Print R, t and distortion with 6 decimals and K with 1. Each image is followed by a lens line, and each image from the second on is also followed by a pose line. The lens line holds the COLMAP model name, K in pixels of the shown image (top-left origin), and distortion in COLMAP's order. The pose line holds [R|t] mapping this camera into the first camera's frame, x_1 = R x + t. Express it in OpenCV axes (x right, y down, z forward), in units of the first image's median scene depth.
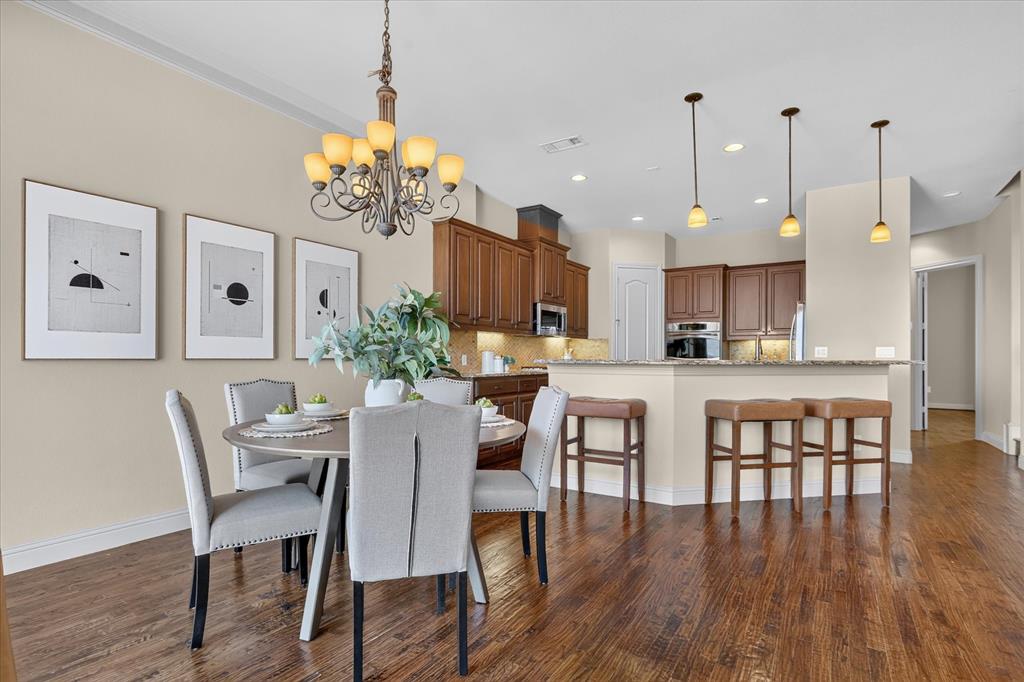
lens RADIAL K [[504.9, 0, 489.7], [0, 504.9, 355.3], [0, 0, 1]] dist [-0.005597, -0.000546]
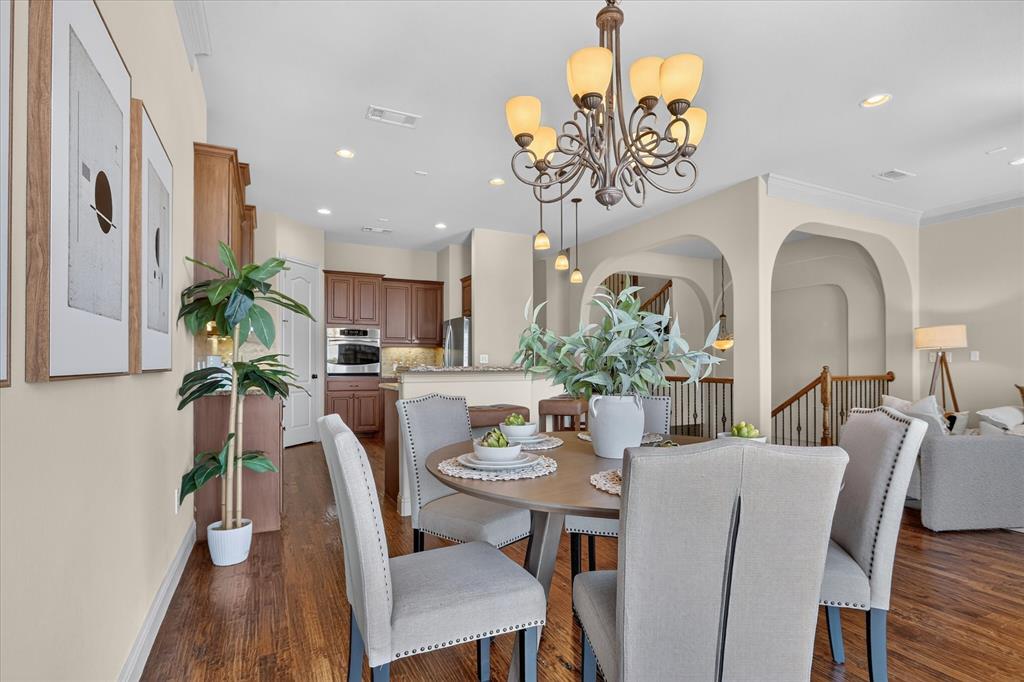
lens RADIAL K [[502.5, 0, 512.4], [0, 502.5, 361.7], [0, 0, 1]] dist [0.023040, 0.000052]
pose [[0.489931, -0.001259, 0.871760, -0.340368], [0.002870, 0.999996, -0.000169, 0.001858], [-0.871756, 0.002584, 0.489933, 0.262483]]
